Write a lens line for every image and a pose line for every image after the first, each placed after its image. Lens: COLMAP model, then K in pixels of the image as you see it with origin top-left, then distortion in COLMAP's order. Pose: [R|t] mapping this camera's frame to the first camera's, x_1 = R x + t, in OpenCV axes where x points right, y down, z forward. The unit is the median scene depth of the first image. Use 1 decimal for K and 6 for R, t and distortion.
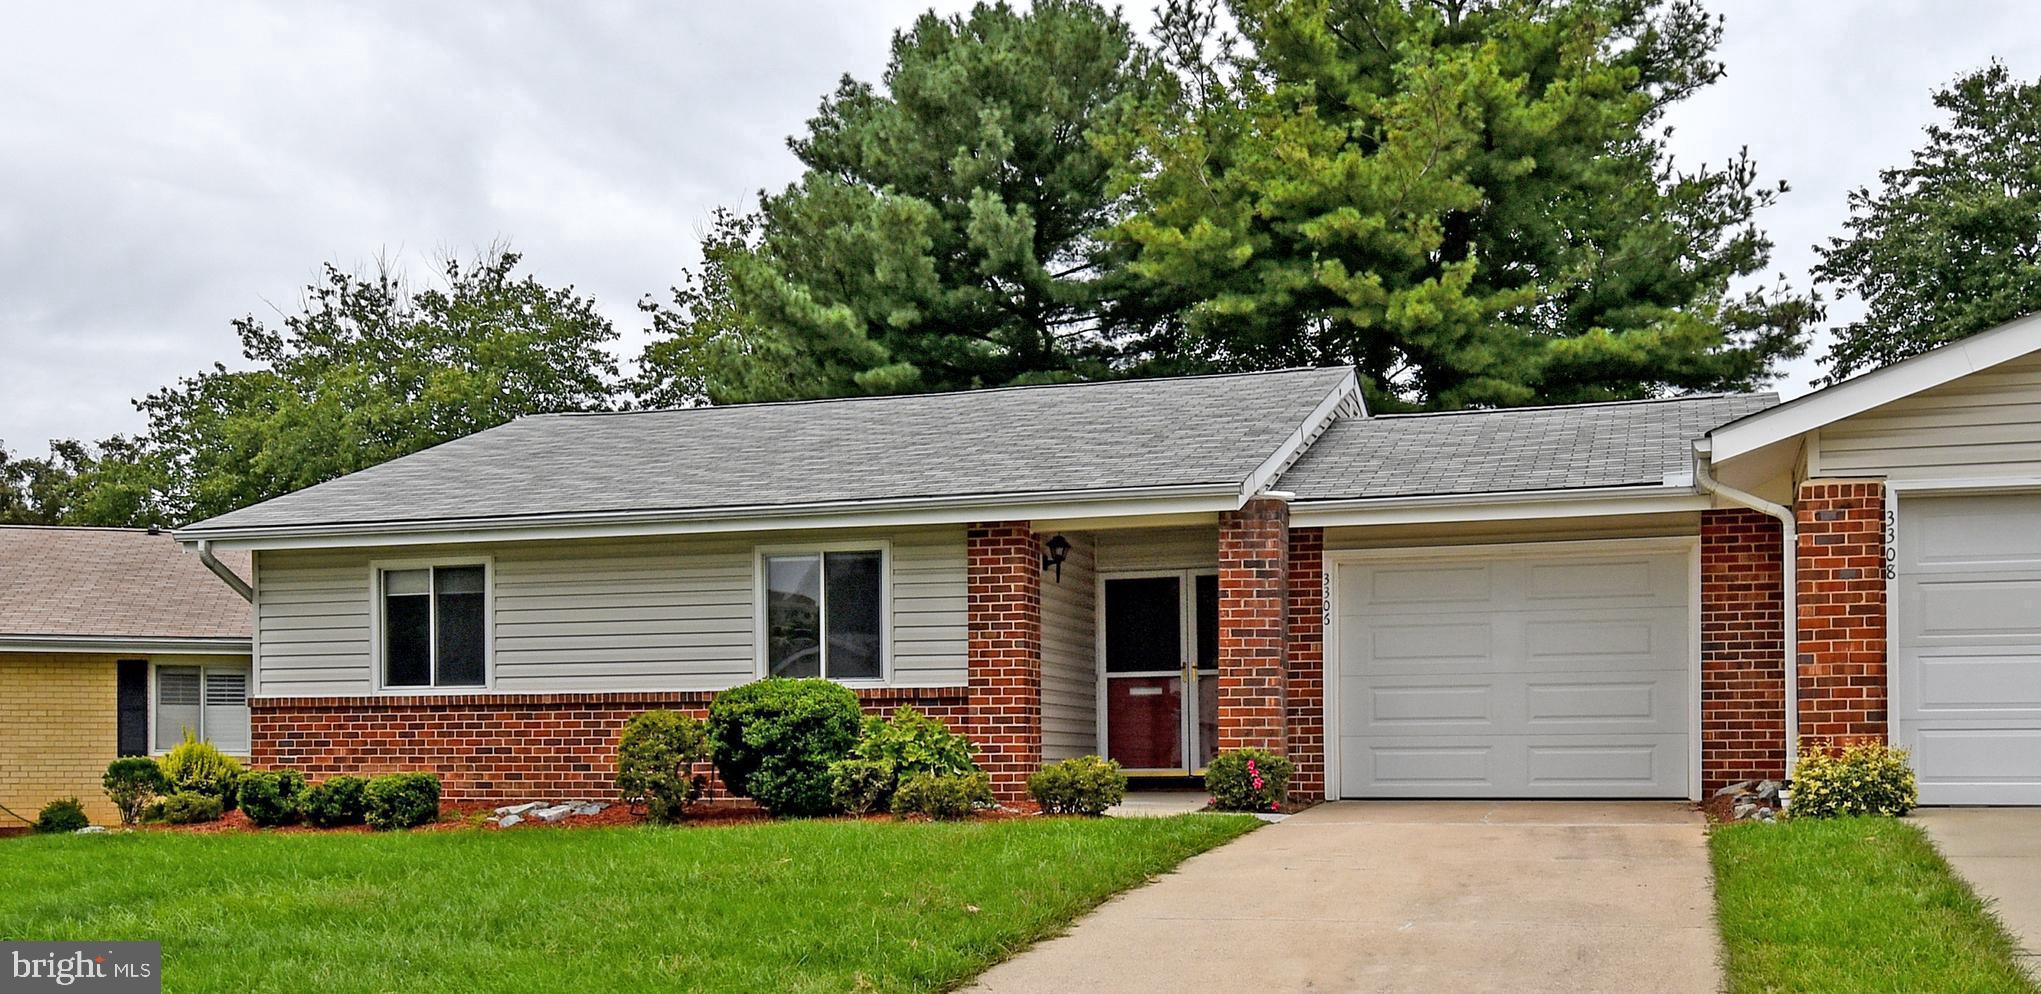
lens RADIAL K [[2097.5, 0, 1022.4], [0, 2097.5, 774.0], [0, 0, 1]] dist [0.046568, -0.026664]
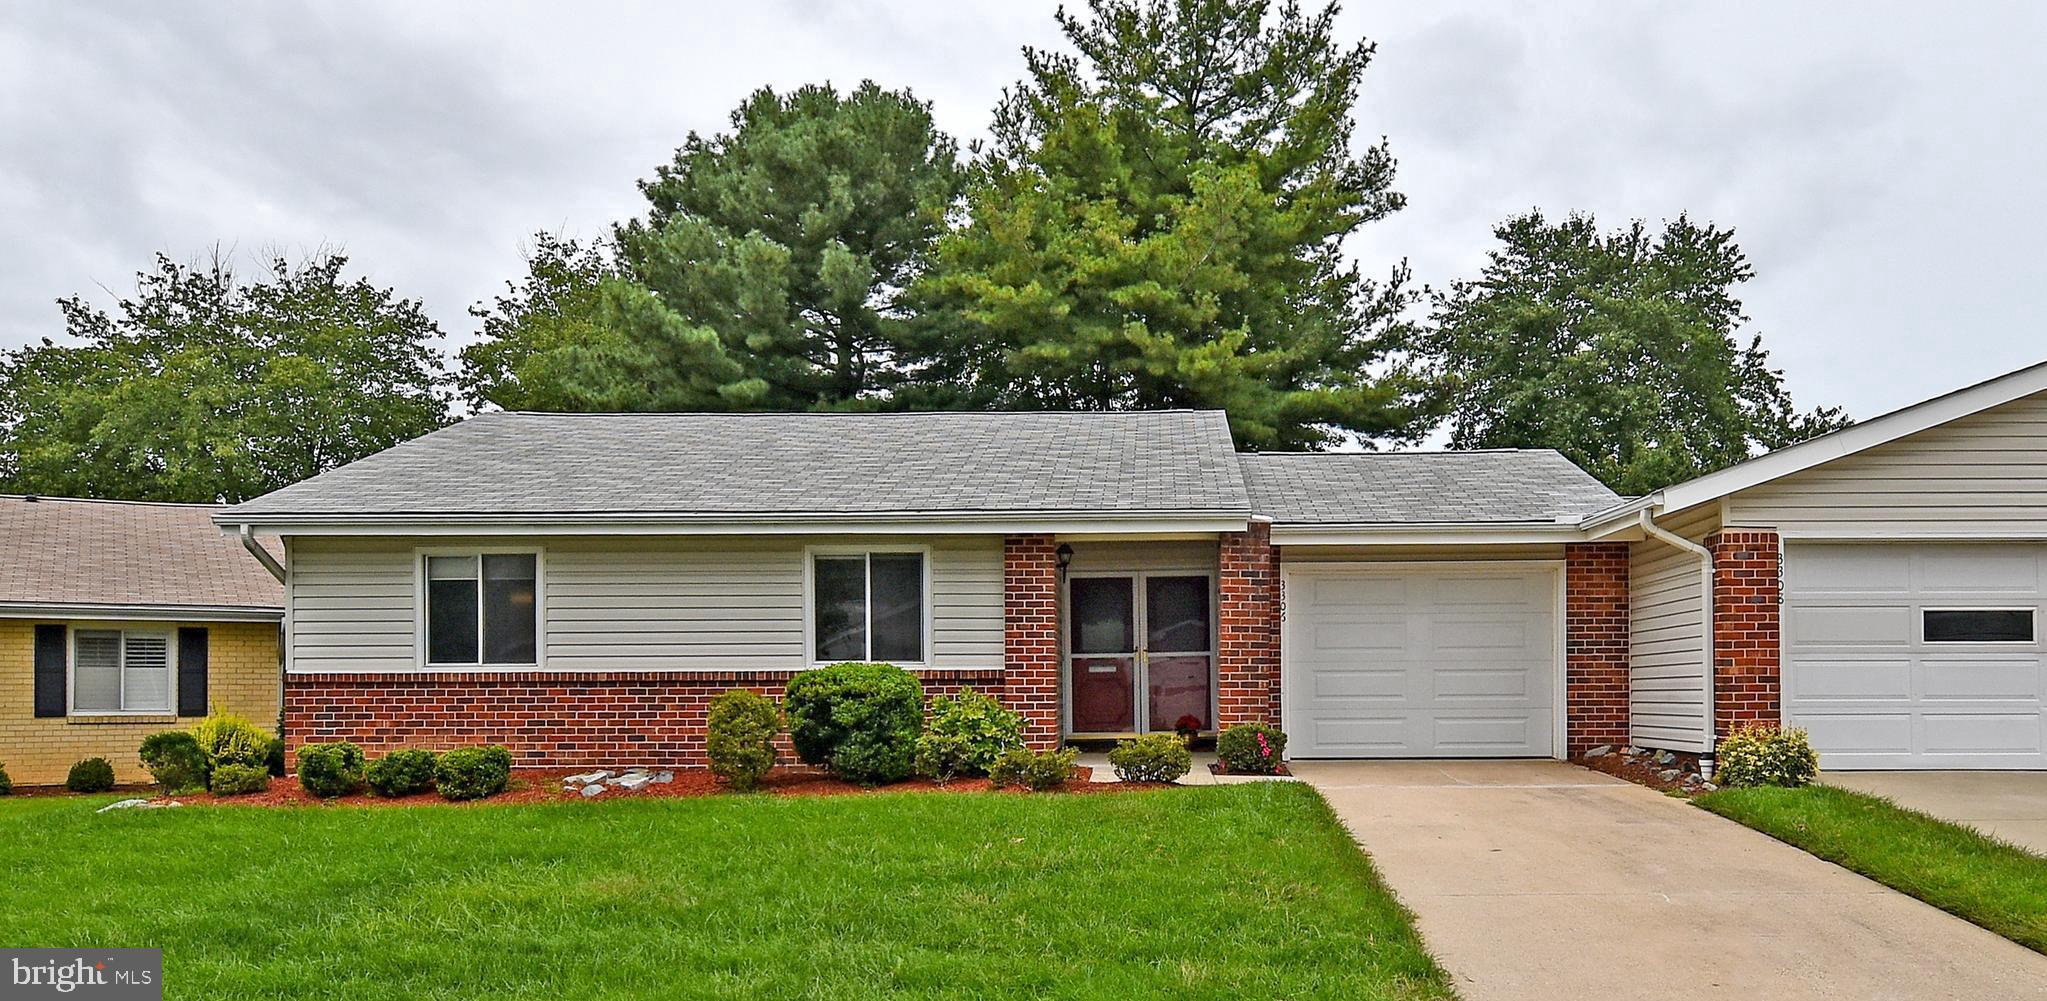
lens RADIAL K [[1609.9, 0, 1158.5], [0, 1609.9, 687.9], [0, 0, 1]] dist [0.059412, -0.070937]
pose [[0.954077, -0.000681, 0.299561, -0.195407], [0.002459, 0.999982, -0.005557, -0.023500], [-0.299552, 0.006038, 0.954061, 0.090609]]
